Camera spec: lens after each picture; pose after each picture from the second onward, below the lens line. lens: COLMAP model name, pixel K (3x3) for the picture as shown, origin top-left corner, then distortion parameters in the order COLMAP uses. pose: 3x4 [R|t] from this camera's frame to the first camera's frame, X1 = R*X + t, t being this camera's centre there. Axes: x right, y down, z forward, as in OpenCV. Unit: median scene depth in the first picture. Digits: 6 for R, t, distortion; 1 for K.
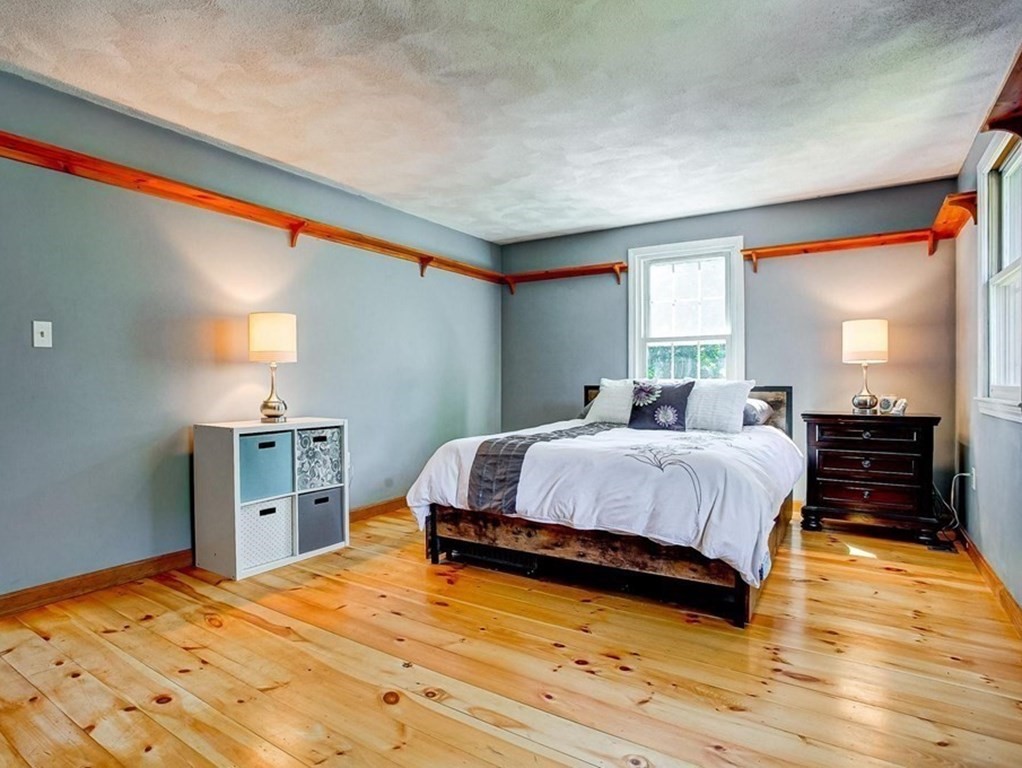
lens RADIAL K [[557.7, 0, 493.9], [0, 557.7, 383.4], [0, 0, 1]] dist [-0.090872, 0.053873]
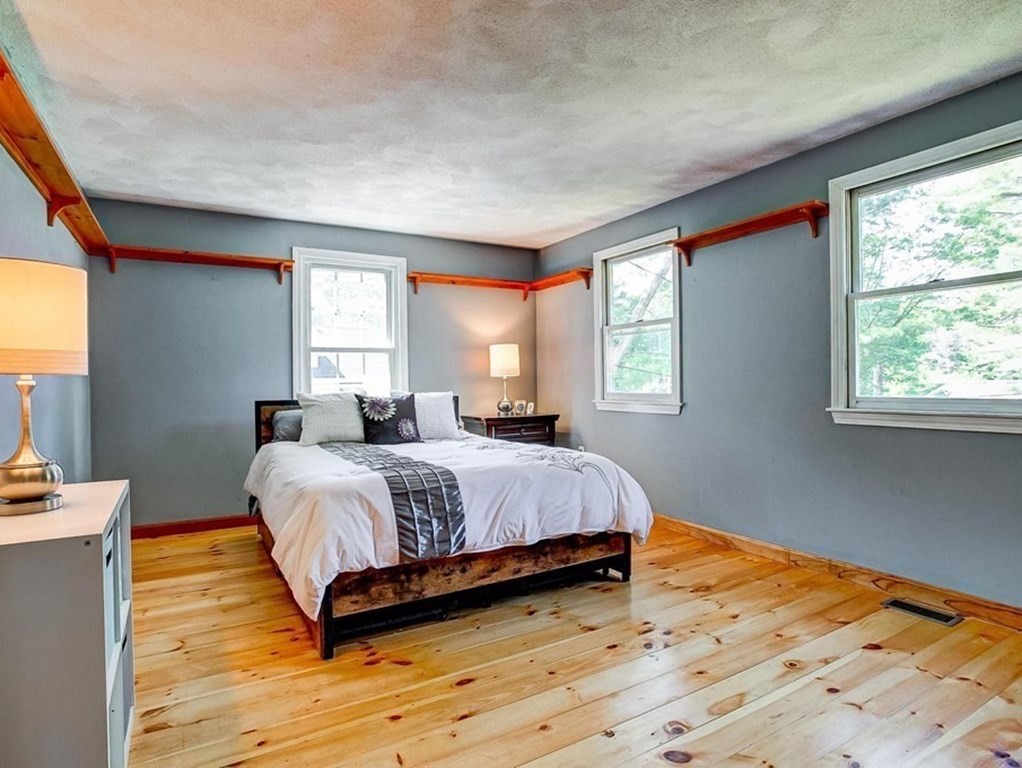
lens RADIAL K [[557.7, 0, 493.9], [0, 557.7, 383.4], [0, 0, 1]] dist [-0.090872, 0.053873]
pose [[0.455489, -0.007672, 0.890208, -0.676209], [0.015124, 0.999885, 0.000879, -0.029335], [-0.890113, 0.013063, 0.455553, 0.516118]]
